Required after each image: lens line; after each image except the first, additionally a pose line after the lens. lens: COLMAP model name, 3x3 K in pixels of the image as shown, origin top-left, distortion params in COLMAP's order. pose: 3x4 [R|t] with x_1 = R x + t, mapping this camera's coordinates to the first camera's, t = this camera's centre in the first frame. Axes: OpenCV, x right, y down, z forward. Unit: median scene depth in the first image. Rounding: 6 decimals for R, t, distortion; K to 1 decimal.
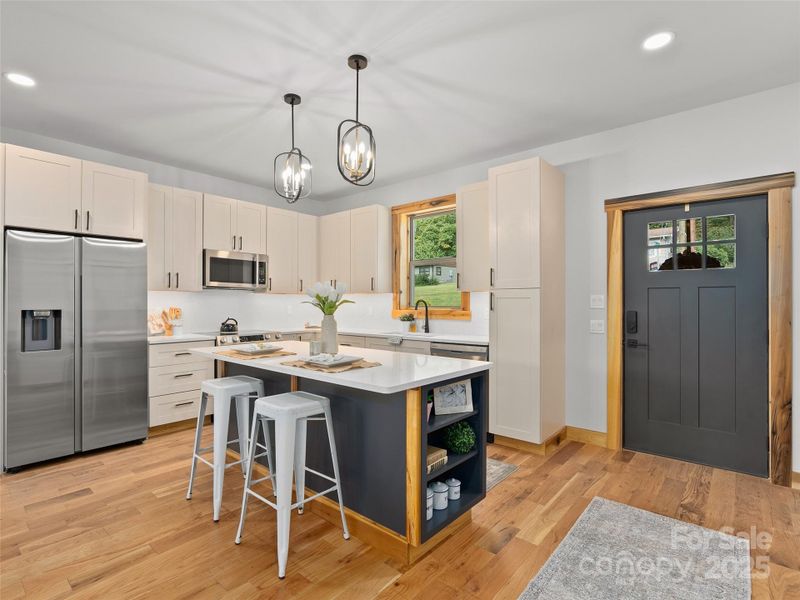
lens RADIAL K [[404.1, 0, 397.3], [0, 404.1, 299.7], [0, 0, 1]] dist [-0.004057, 0.001220]
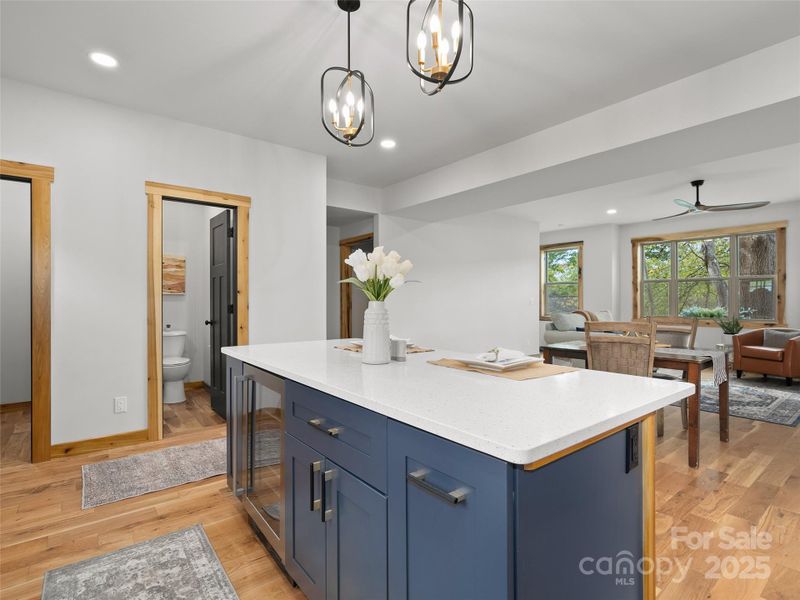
lens RADIAL K [[404.1, 0, 397.3], [0, 404.1, 299.7], [0, 0, 1]] dist [-0.004057, 0.001220]
pose [[-0.982342, 0.002234, 0.187082, -0.202895], [0.000532, 0.999958, -0.009148, 0.025269], [-0.187095, -0.008887, -0.982302, 1.030022]]
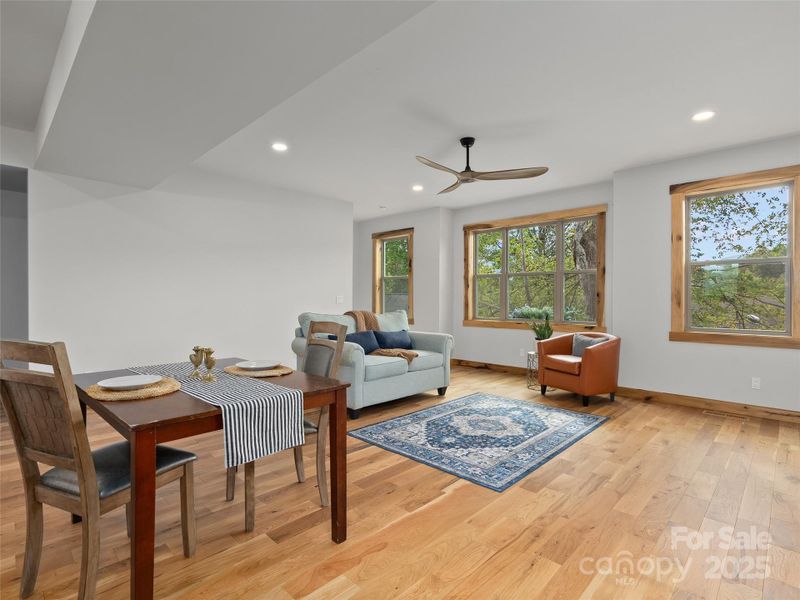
lens RADIAL K [[405.9, 0, 398.5], [0, 405.9, 304.0], [0, 0, 1]] dist [-0.003977, 0.000731]
pose [[-0.998268, -0.002692, 0.058764, -0.761868], [-0.002294, 0.999974, 0.006841, 0.023482], [-0.058781, 0.006695, -0.998248, 0.598087]]
